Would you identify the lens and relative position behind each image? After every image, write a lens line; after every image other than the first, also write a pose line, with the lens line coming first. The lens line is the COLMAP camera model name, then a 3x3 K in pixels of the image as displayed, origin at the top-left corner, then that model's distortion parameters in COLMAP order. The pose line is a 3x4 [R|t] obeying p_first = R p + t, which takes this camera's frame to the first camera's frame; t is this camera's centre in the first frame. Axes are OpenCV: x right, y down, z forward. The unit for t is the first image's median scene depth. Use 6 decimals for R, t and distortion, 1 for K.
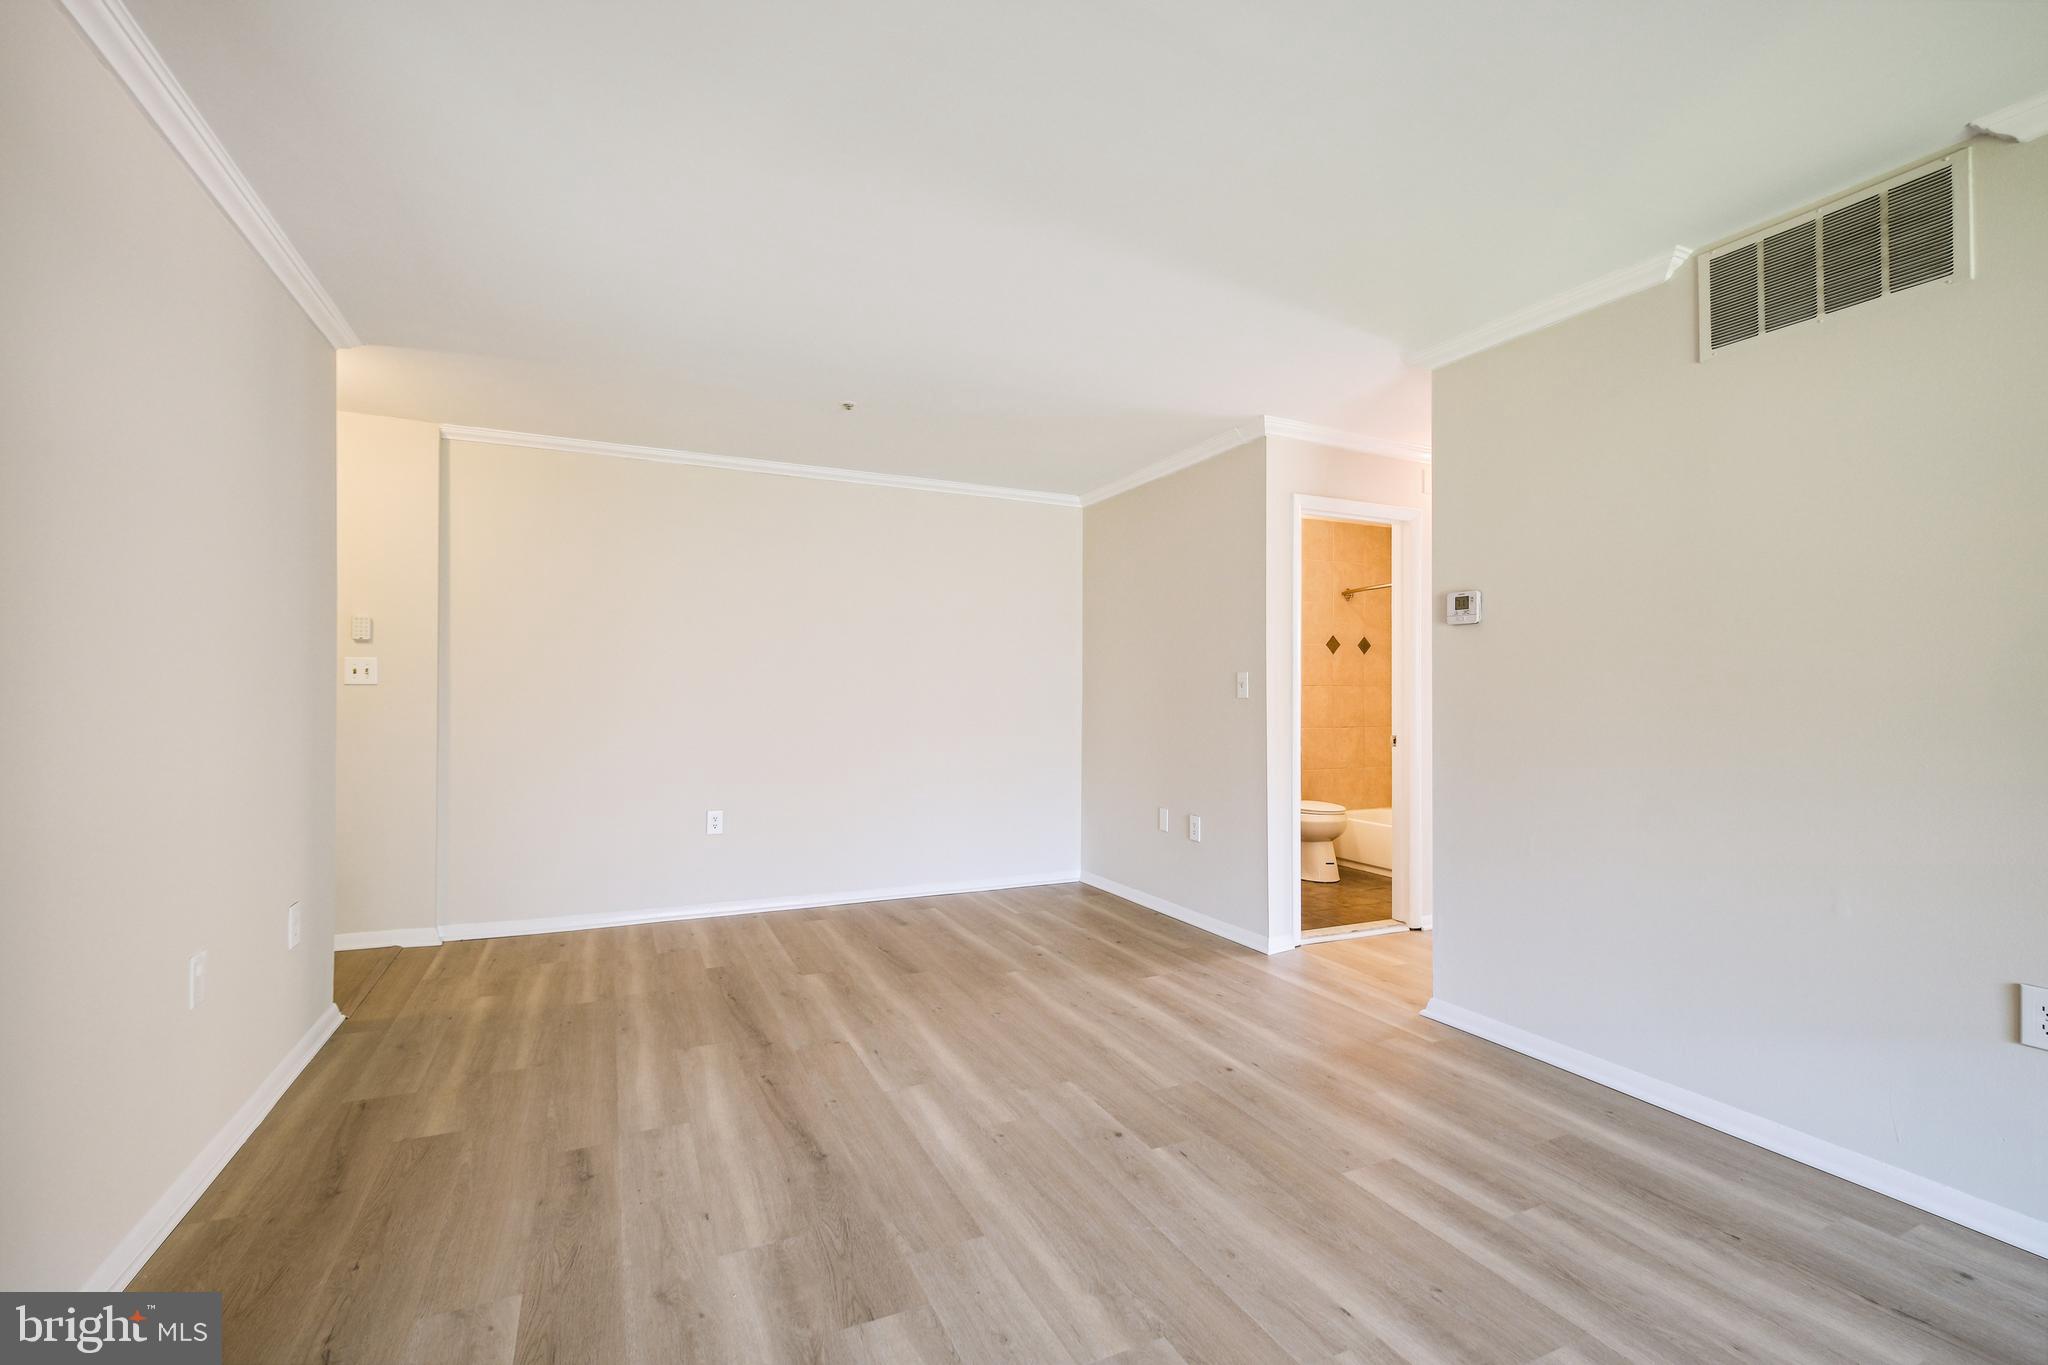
lens RADIAL K [[893.3, 0, 1018.3], [0, 893.3, 675.2], [0, 0, 1]] dist [-0.002521, 0.000119]
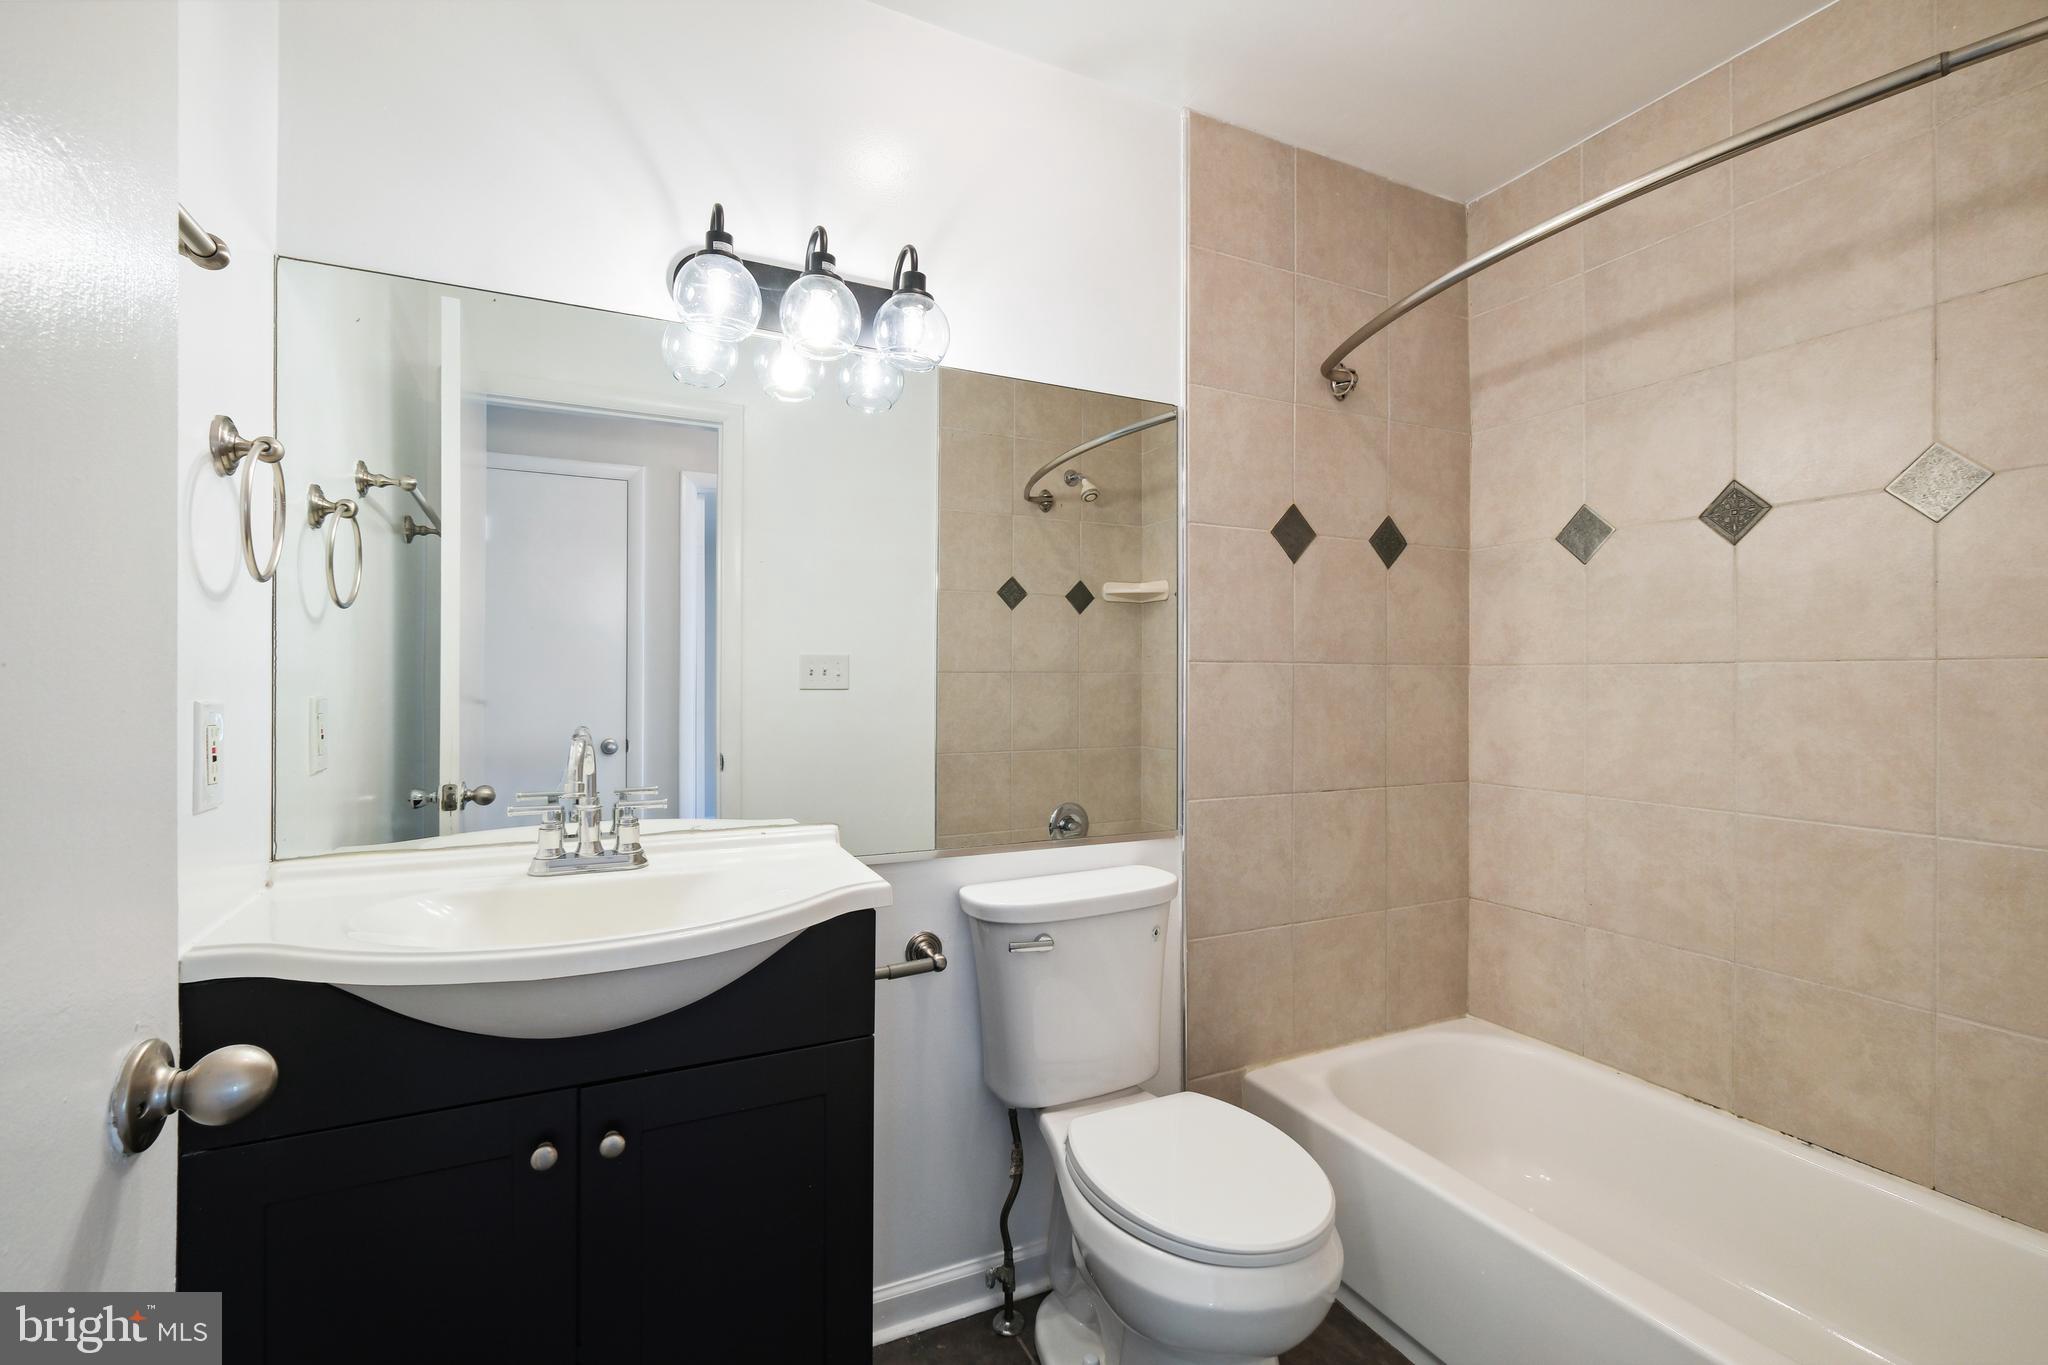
lens RADIAL K [[893.3, 0, 1018.3], [0, 893.3, 675.2], [0, 0, 1]] dist [-0.002521, 0.000119]
pose [[0.999952, -0.001120, 0.009686, 0.246341], [0.001023, 0.999950, 0.009960, 0.013003], [-0.009697, -0.009950, 0.999903, 0.668195]]
